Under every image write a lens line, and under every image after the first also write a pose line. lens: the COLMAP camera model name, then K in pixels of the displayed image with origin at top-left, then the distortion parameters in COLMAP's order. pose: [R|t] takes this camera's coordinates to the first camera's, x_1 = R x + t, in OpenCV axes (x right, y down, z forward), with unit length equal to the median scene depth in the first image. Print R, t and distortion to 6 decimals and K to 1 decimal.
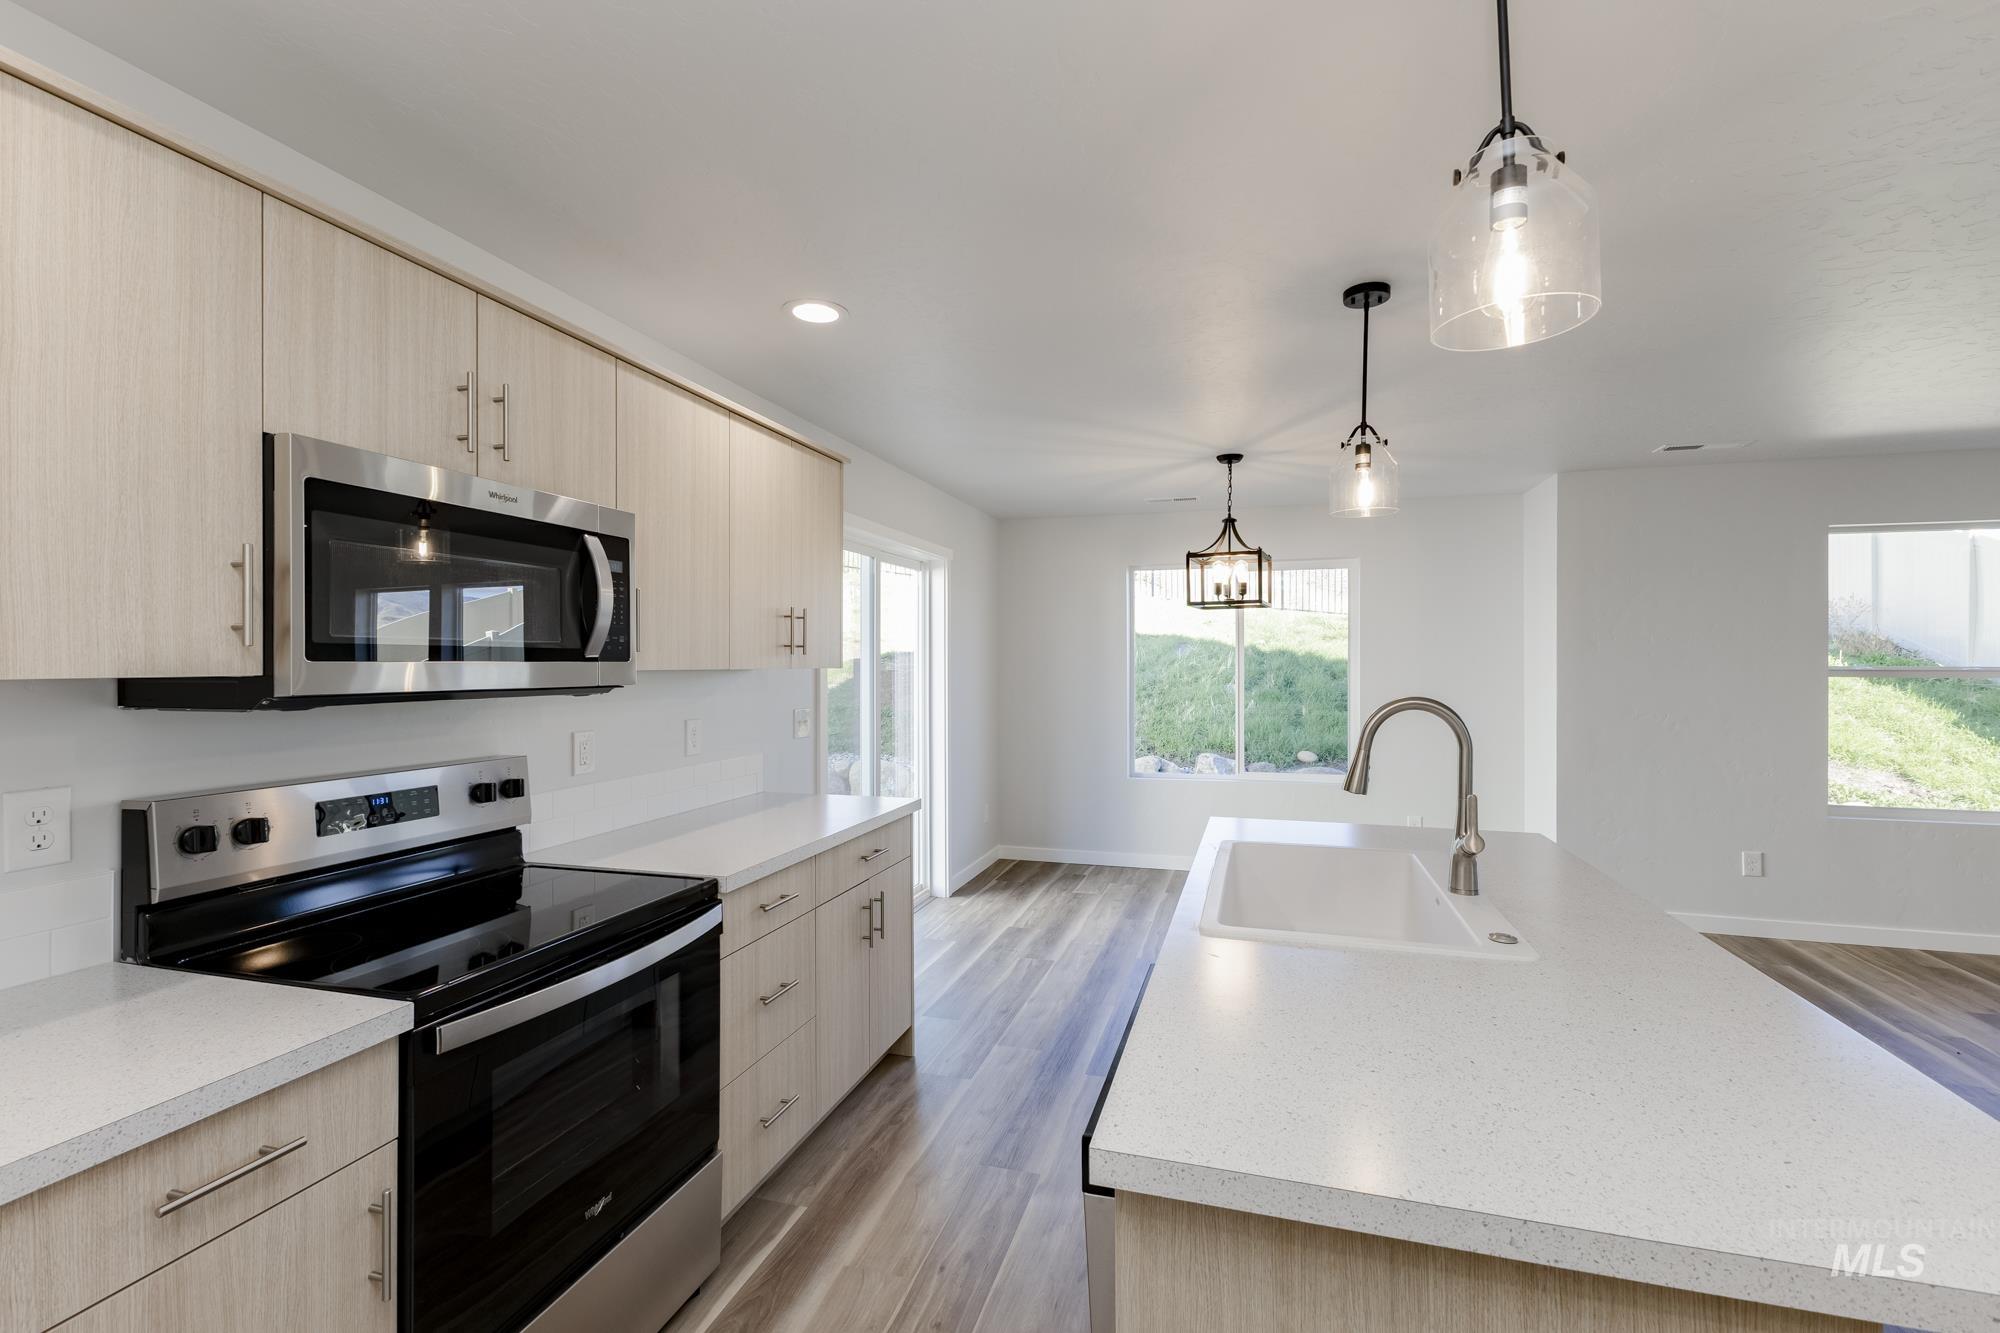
lens RADIAL K [[855.8, 0, 992.3], [0, 855.8, 656.6], [0, 0, 1]] dist [-0.002234, -0.003484]
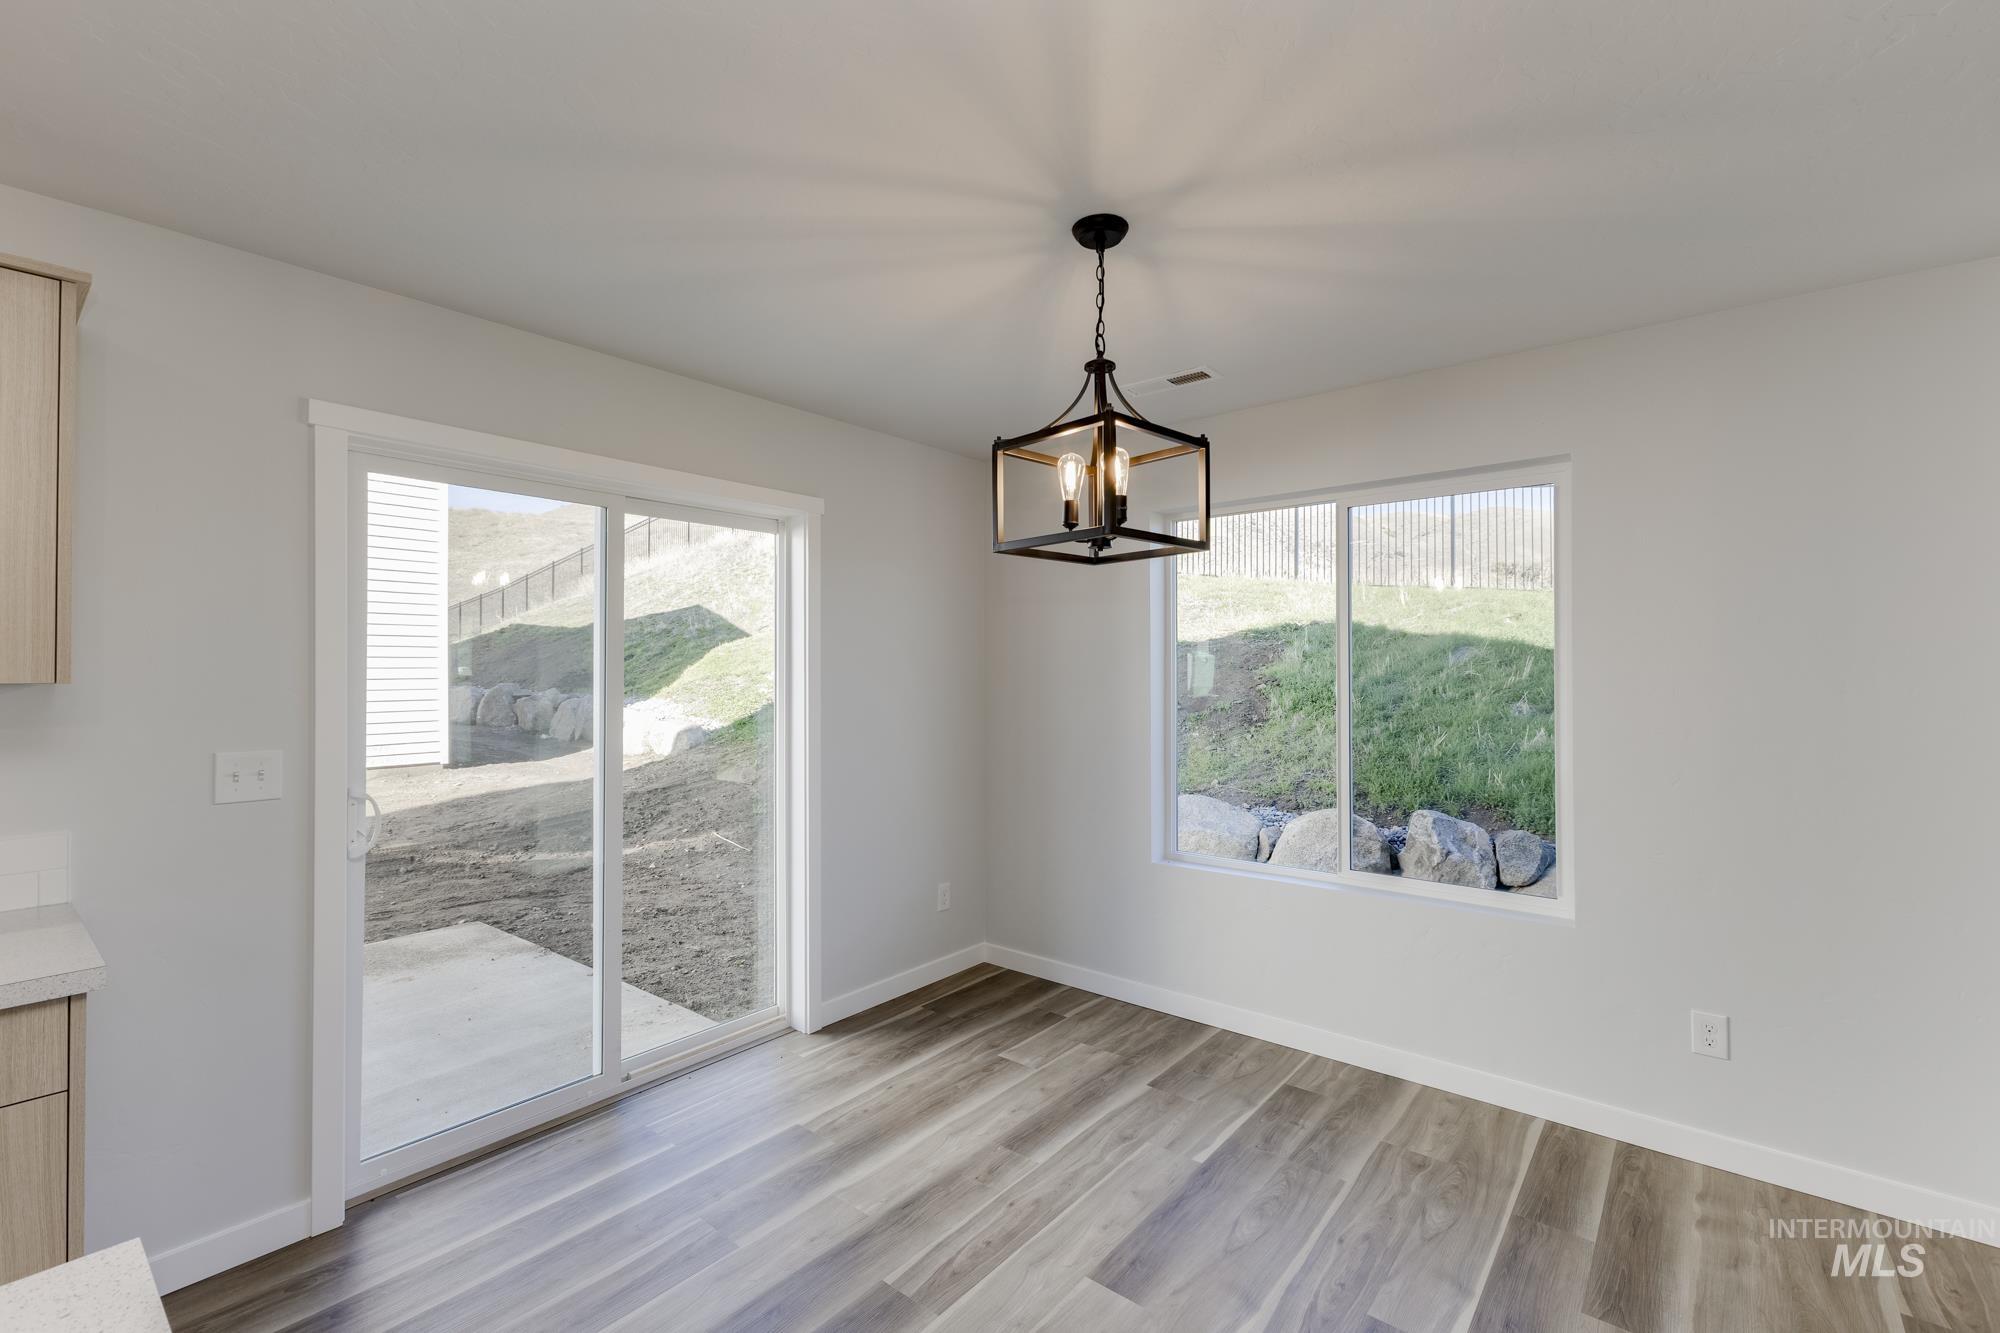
lens RADIAL K [[859.9, 0, 986.4], [0, 859.9, 662.3], [0, 0, 1]] dist [0.007449, -0.004413]
pose [[0.925934, -0.003562, -0.377668, 0.363663], [0.002261, 0.999990, -0.003886, 0.003068], [0.377678, 0.002745, 0.925933, 0.504859]]
